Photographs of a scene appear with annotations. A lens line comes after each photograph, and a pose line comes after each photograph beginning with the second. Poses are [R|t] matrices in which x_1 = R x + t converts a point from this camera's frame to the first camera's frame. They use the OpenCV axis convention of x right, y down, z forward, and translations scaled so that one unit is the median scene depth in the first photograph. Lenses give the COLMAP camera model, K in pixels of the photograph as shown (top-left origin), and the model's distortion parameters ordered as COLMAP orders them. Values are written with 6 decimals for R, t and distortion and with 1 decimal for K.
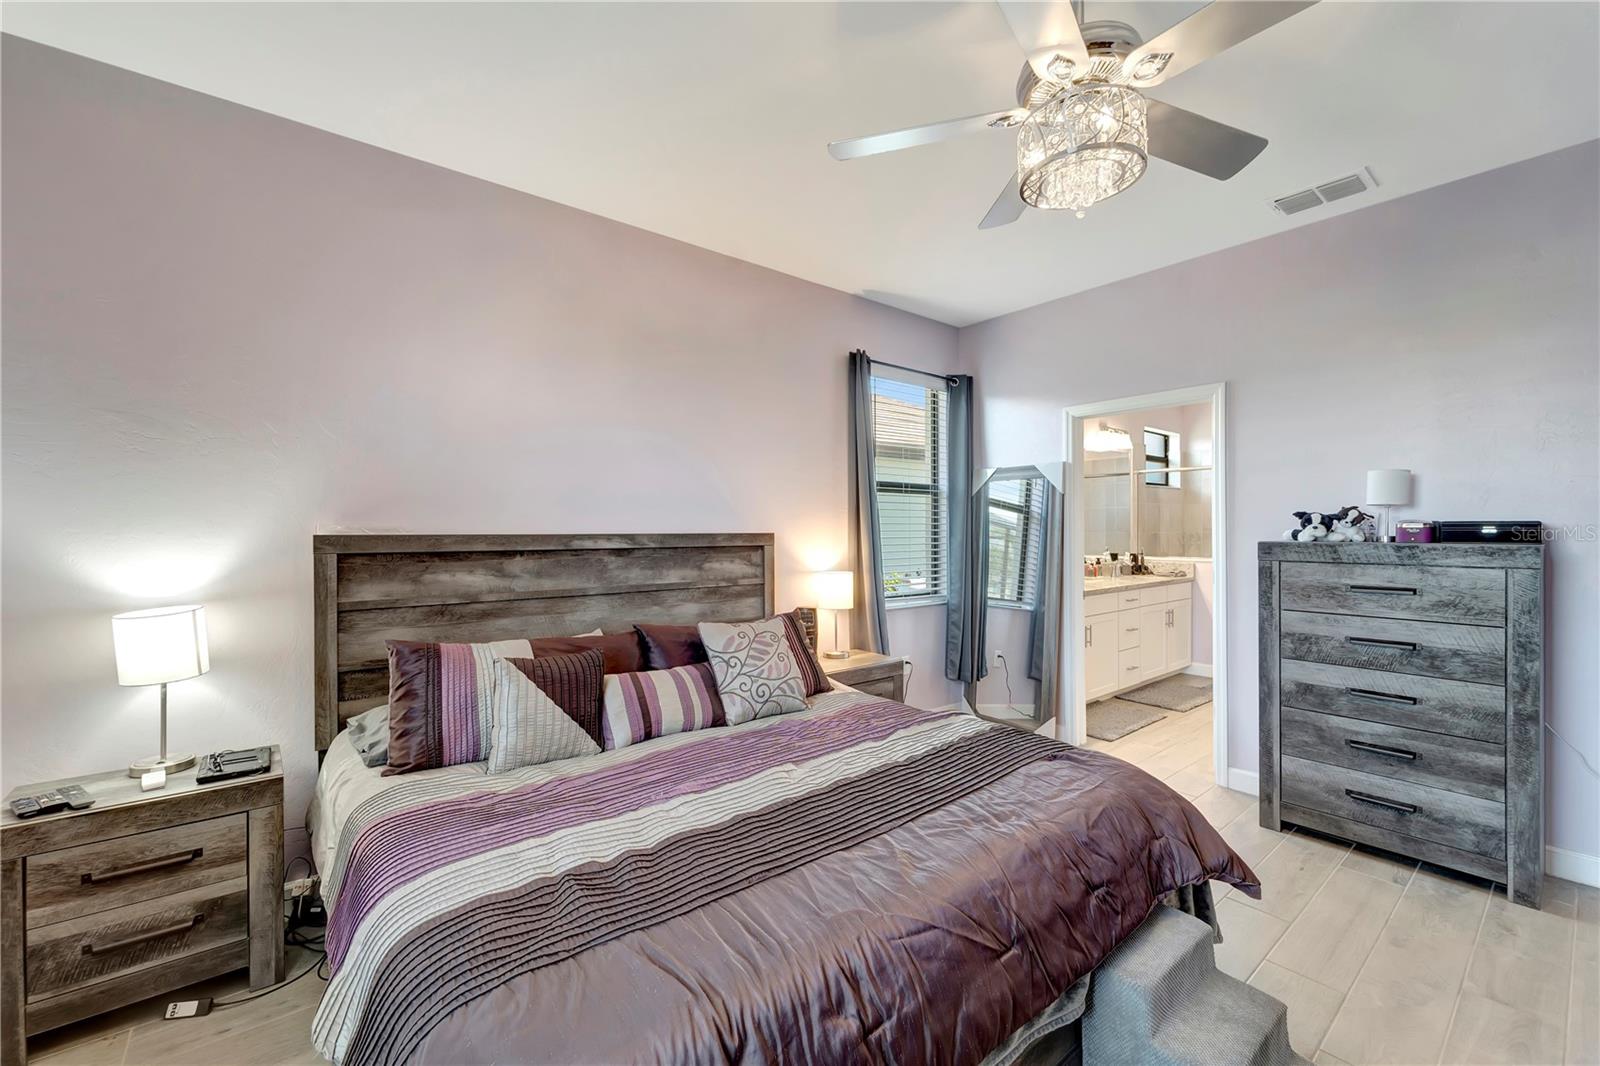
lens RADIAL K [[660.4, 0, 804.0], [0, 660.4, 529.3], [0, 0, 1]] dist [0.006150, -0.004310]
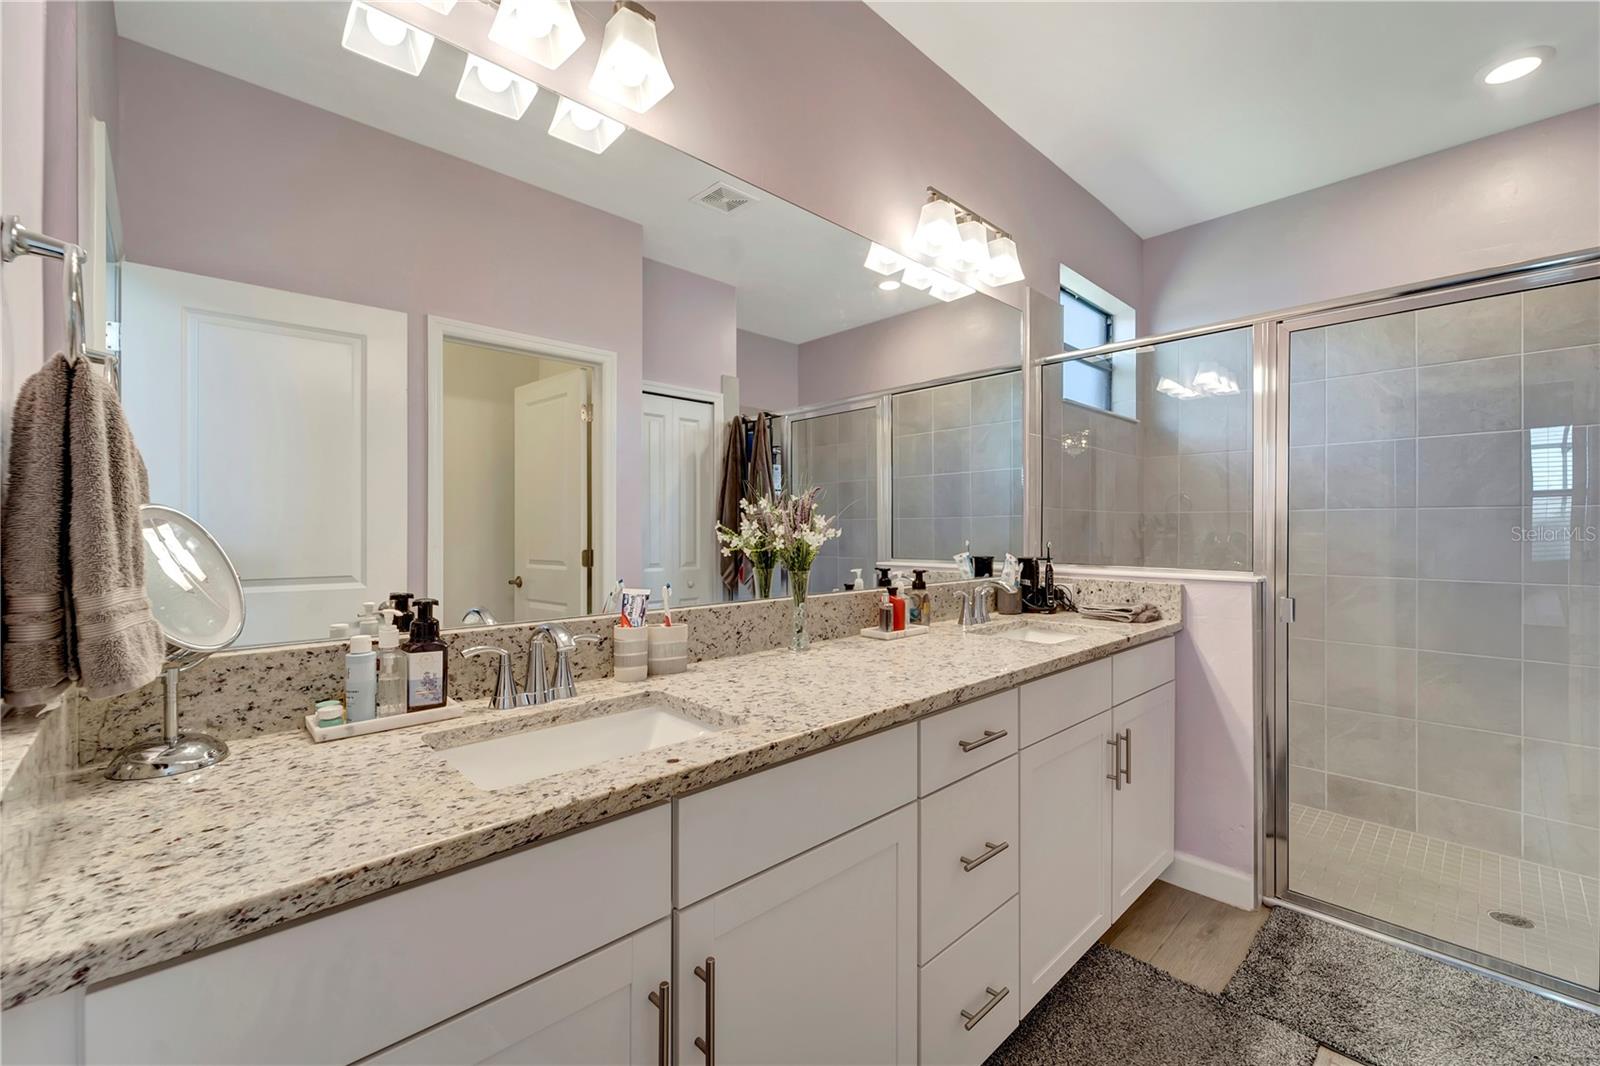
lens RADIAL K [[694.9, 0, 816.0], [0, 694.9, 531.9], [0, 0, 1]] dist [0.008156, -0.002065]
pose [[0.994452, 0.002288, 0.105165, 0.333064], [-0.001727, 0.999984, -0.005424, 0.024067], [-0.105176, 0.005213, 0.994440, 0.609843]]
